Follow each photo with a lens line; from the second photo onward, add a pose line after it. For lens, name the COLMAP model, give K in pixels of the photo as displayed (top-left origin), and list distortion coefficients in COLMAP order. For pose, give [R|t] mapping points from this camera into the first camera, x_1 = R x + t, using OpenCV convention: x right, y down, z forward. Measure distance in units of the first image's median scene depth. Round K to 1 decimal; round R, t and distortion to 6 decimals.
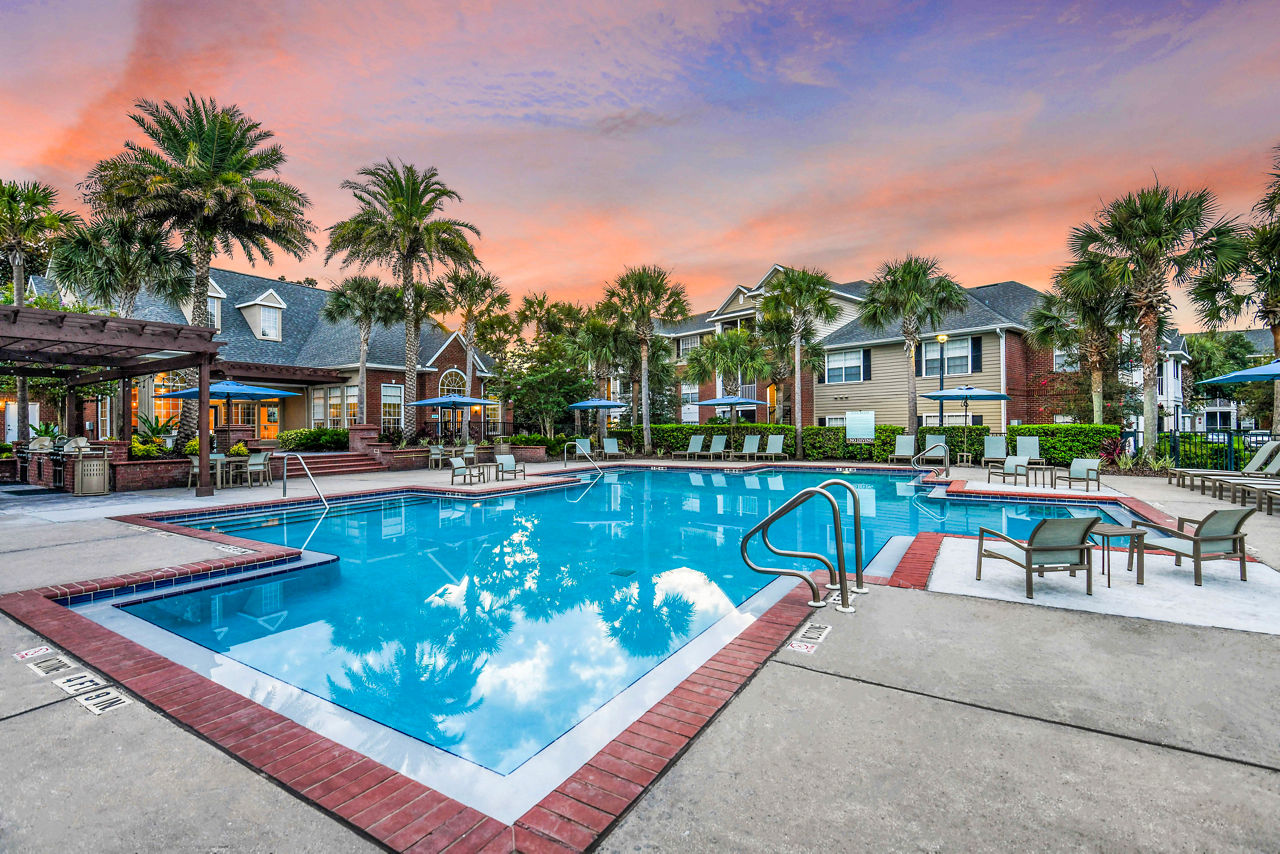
lens RADIAL K [[568.0, 0, 633.4], [0, 568.0, 425.2], [0, 0, 1]] dist [-0.014244, -0.003145]
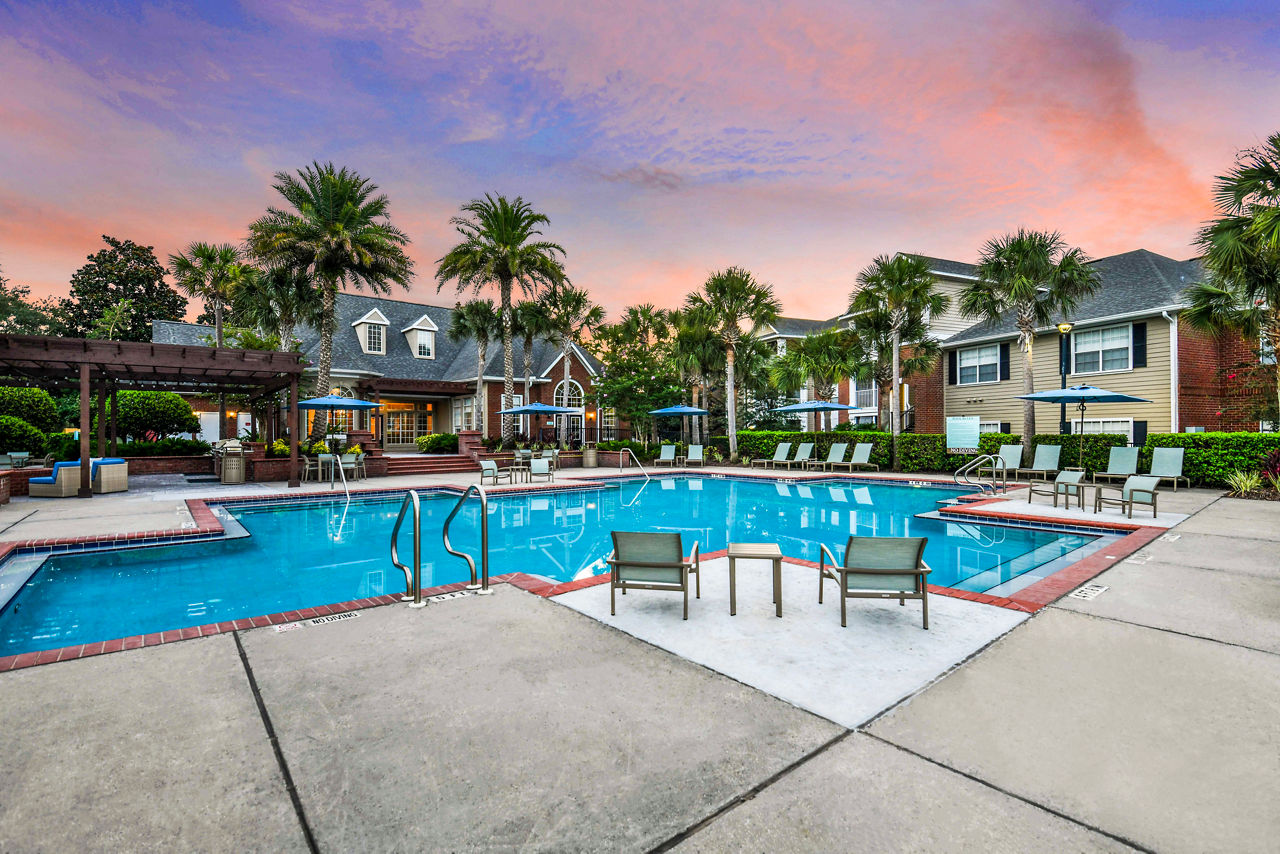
lens RADIAL K [[568.0, 0, 630.5], [0, 568.0, 433.6], [0, 0, 1]] dist [-0.014244, -0.003145]
pose [[0.949935, 0.004076, -0.312420, 0.180486], [-0.003386, 0.999990, 0.002750, 0.000637], [0.312428, -0.001555, 0.949940, 0.020652]]
